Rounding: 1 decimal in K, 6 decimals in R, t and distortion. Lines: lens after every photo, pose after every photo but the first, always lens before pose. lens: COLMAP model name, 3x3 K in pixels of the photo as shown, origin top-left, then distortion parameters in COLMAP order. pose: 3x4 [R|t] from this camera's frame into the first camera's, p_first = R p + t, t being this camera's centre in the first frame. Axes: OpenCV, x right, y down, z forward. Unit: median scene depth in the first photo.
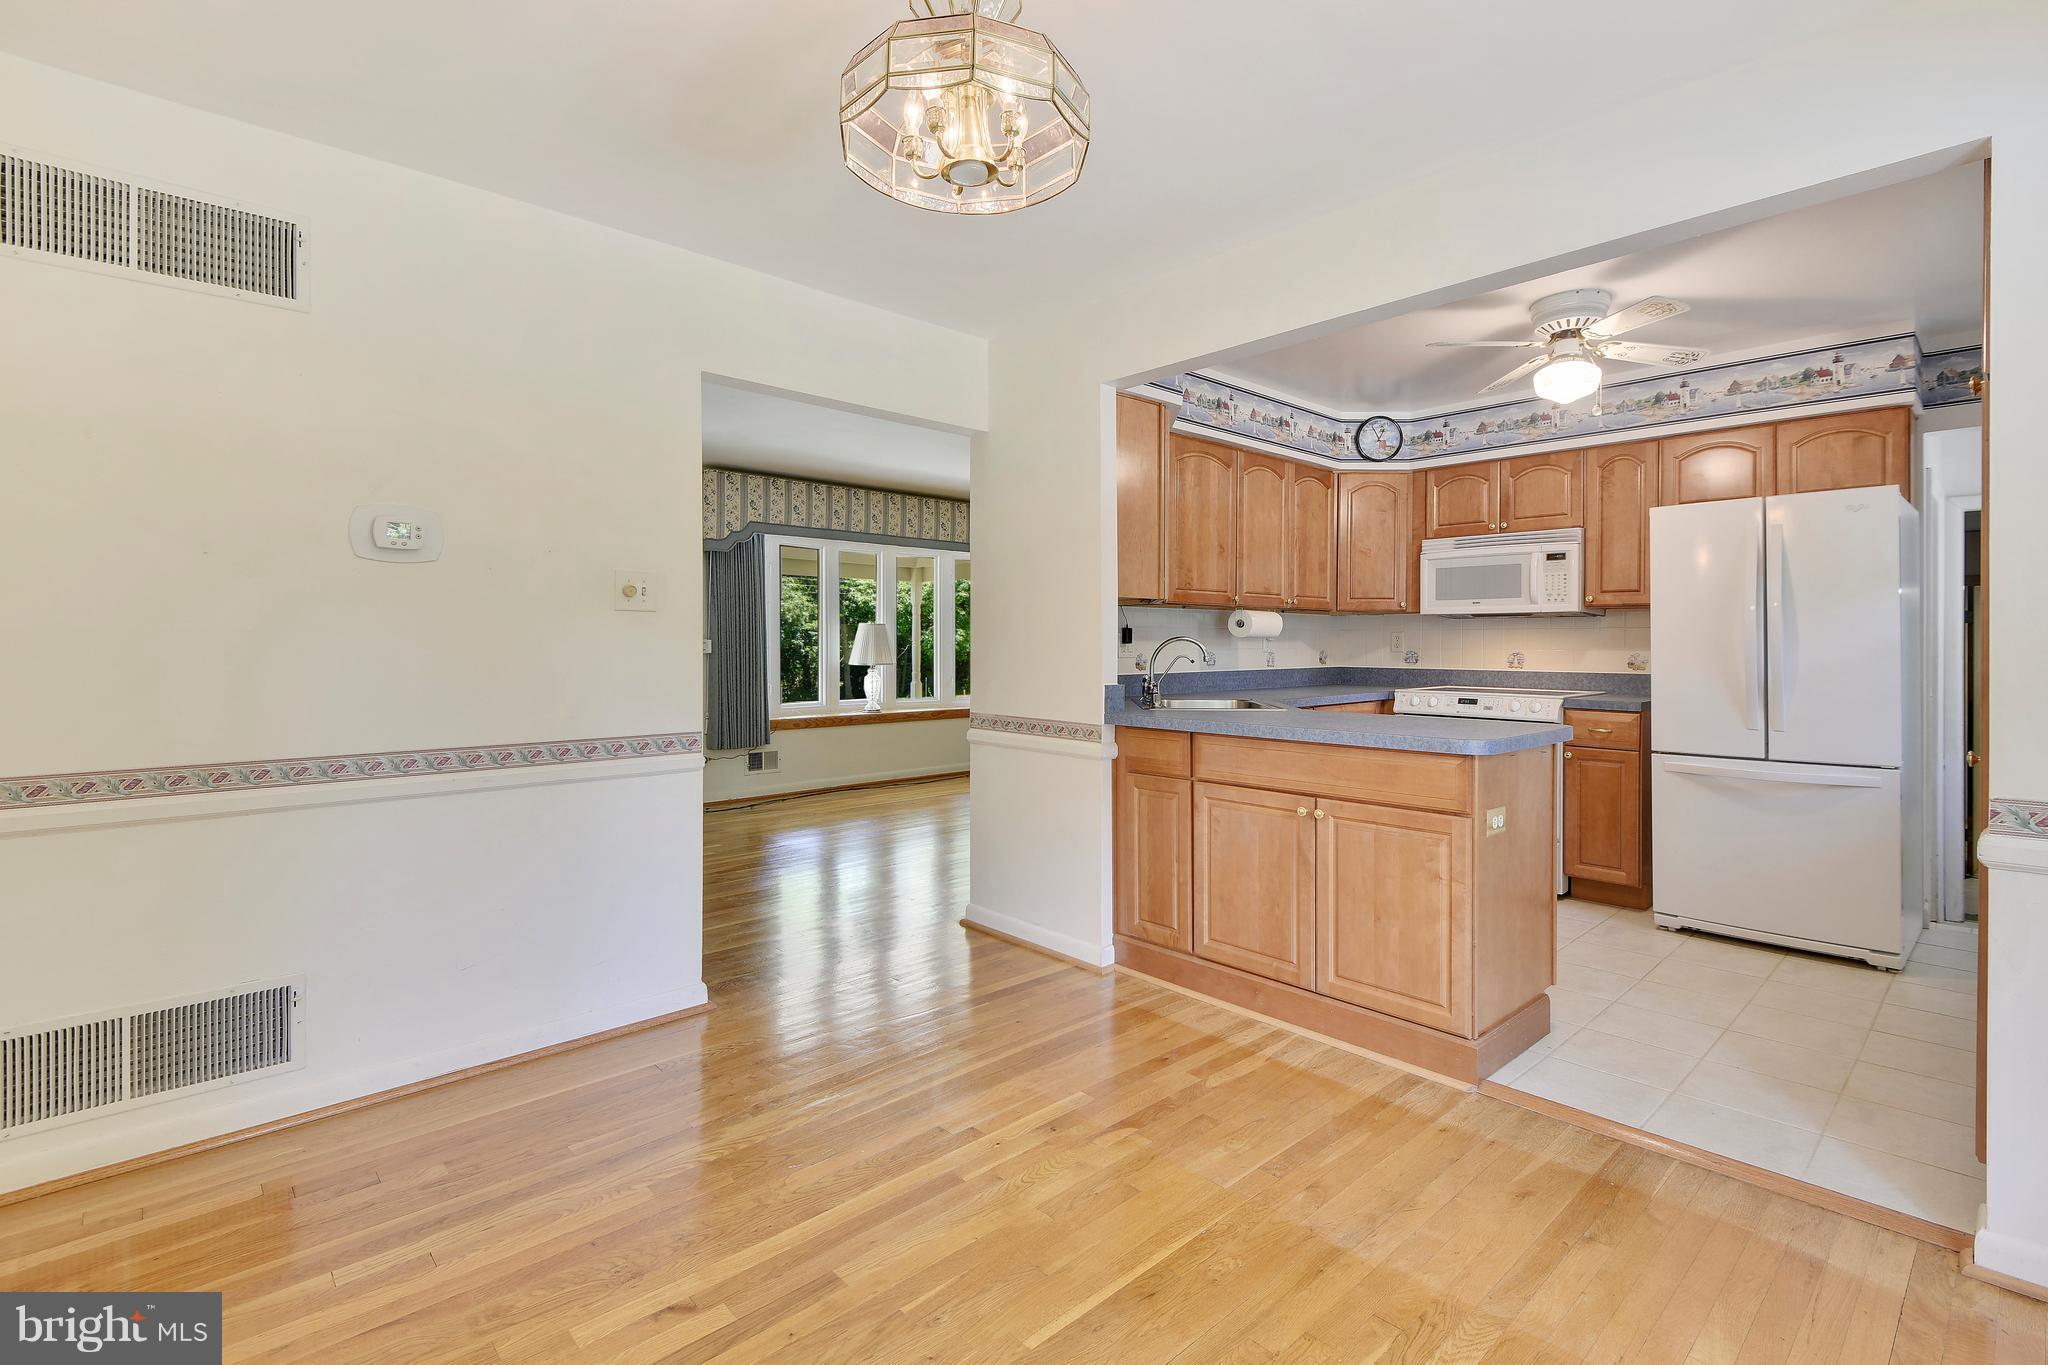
lens RADIAL K [[929.7, 0, 1041.2], [0, 929.7, 647.4], [0, 0, 1]] dist [0.010972, -0.007111]
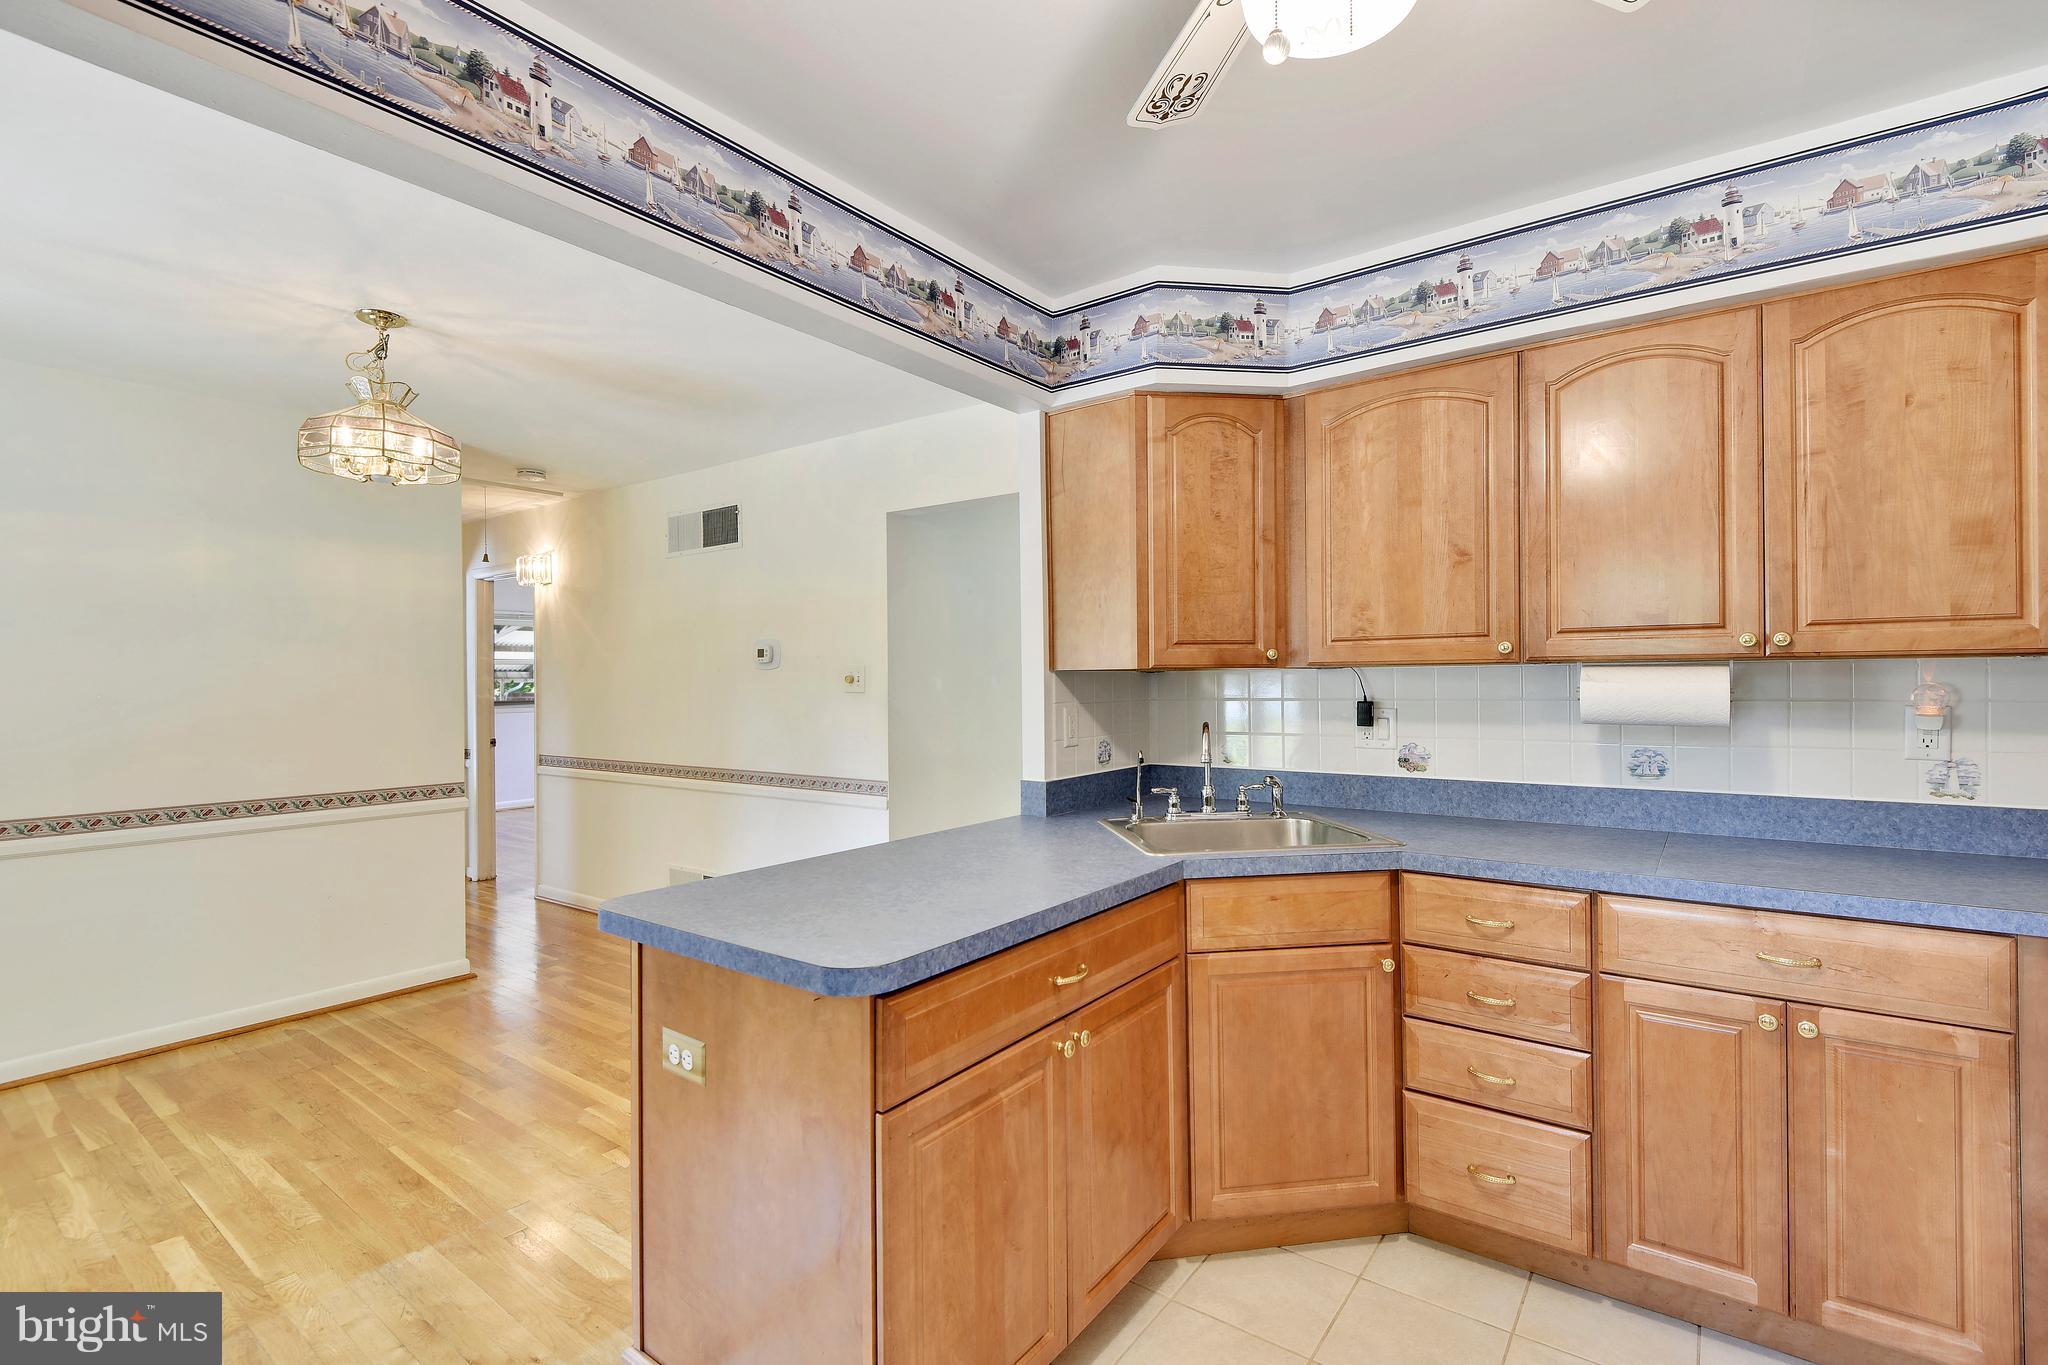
lens RADIAL K [[929.7, 0, 1039.6], [0, 929.7, 688.4], [0, 0, 1]] dist [0.010972, -0.007111]
pose [[0.178746, 0.007406, -0.983867, 0.746715], [0.006366, 0.999942, 0.008683, -0.039785], [0.983875, -0.007815, 0.178688, 0.730045]]
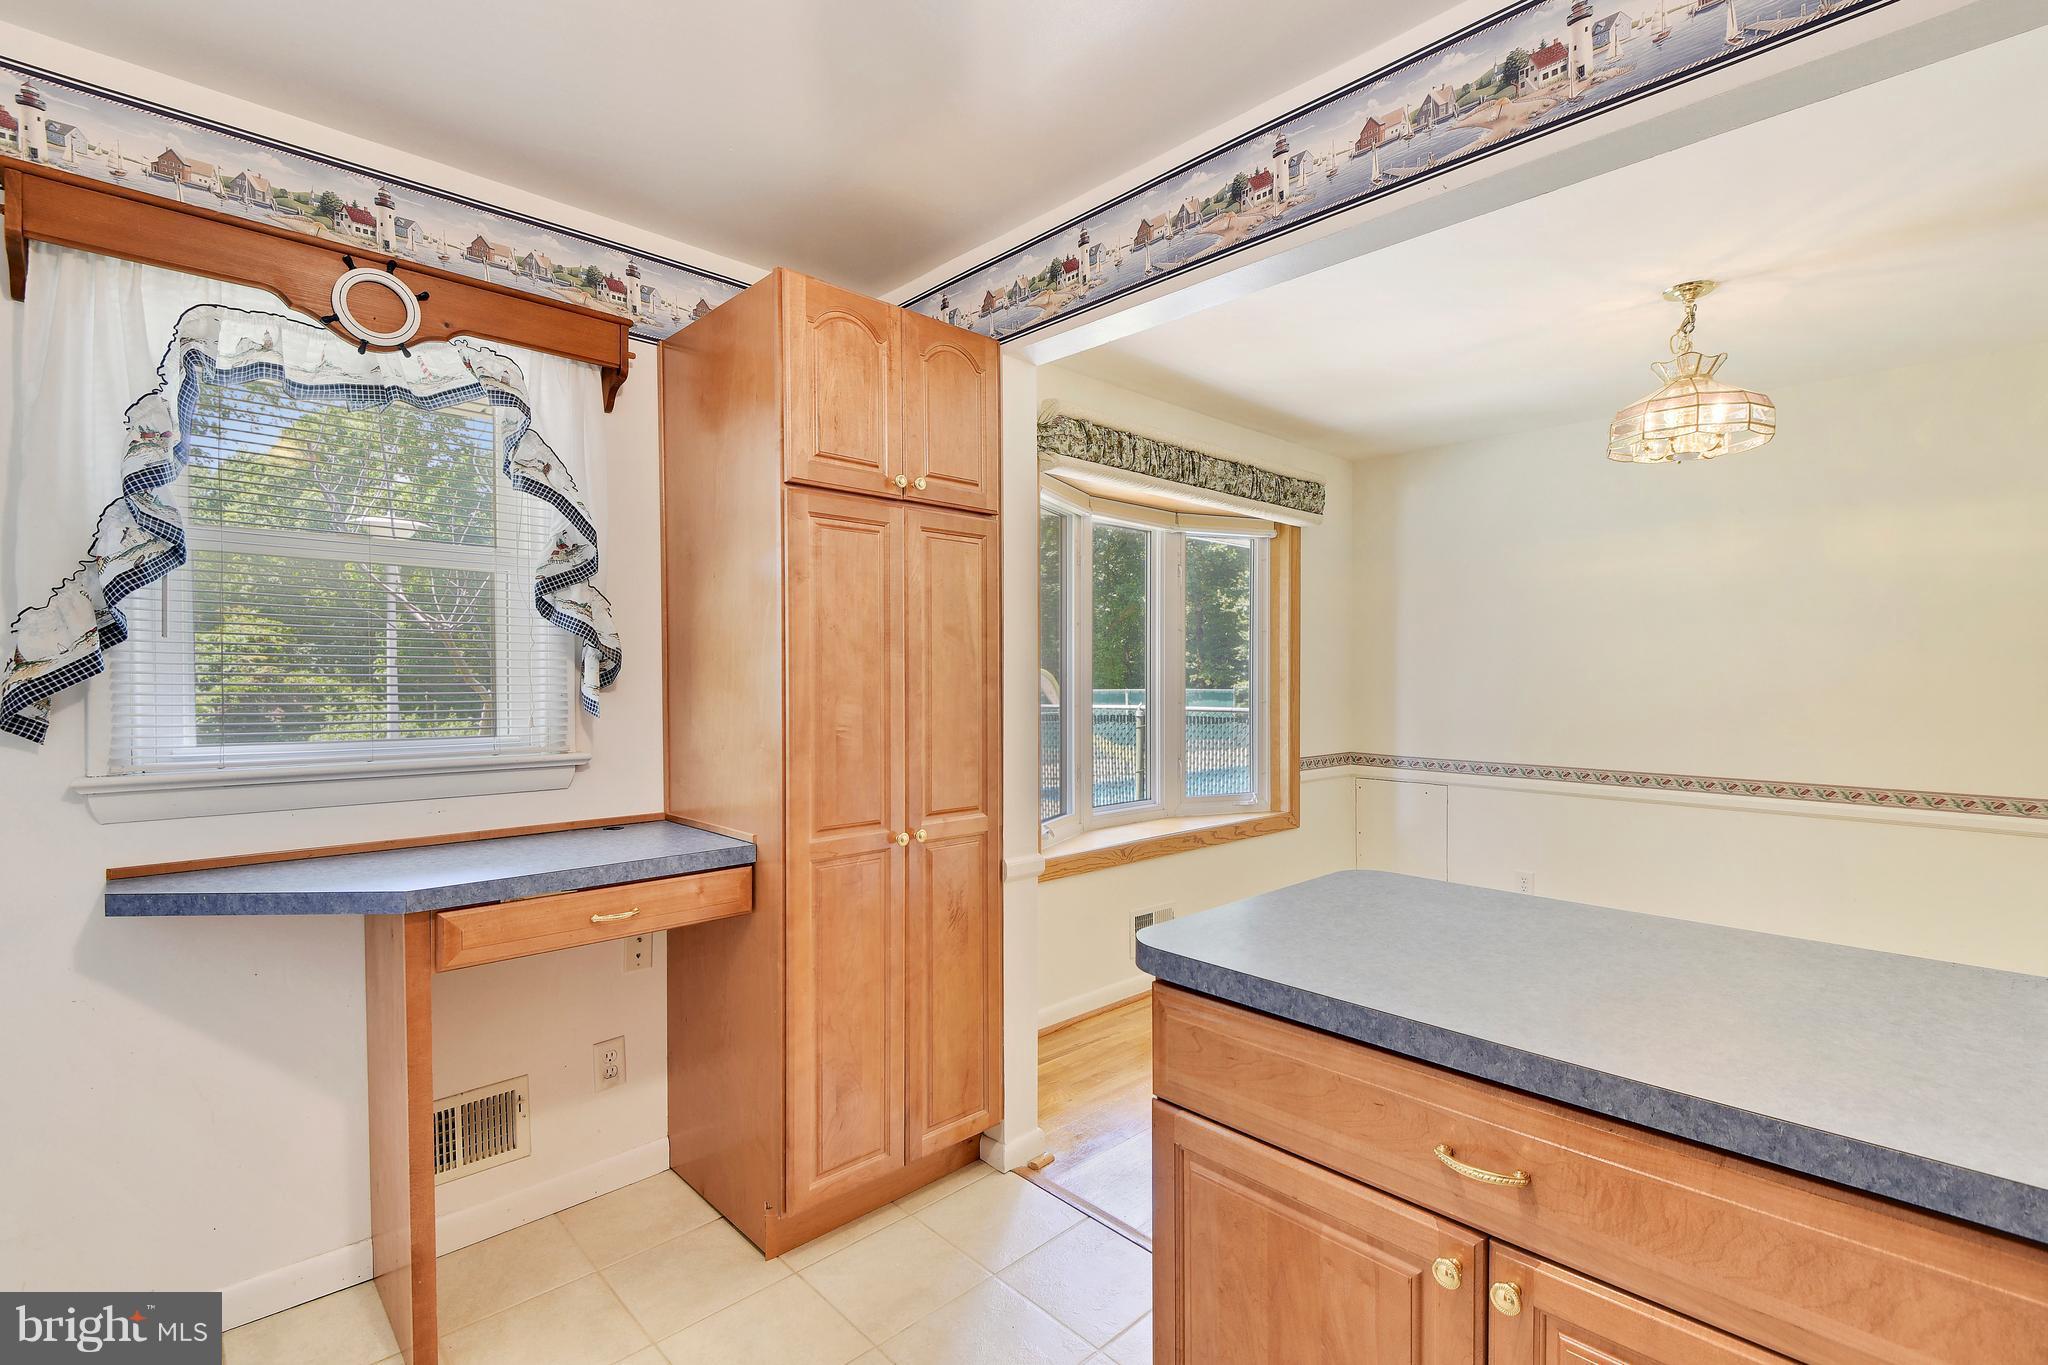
lens RADIAL K [[924.6, 0, 1035.9], [0, 924.6, 684.1], [0, 0, 1]] dist [-0.001209, -0.000041]
pose [[-0.999994, -0.003126, -0.001275, 0.454957], [-0.003145, 0.999884, 0.014871, -0.034406], [0.001228, 0.014875, -0.999889, 1.050512]]
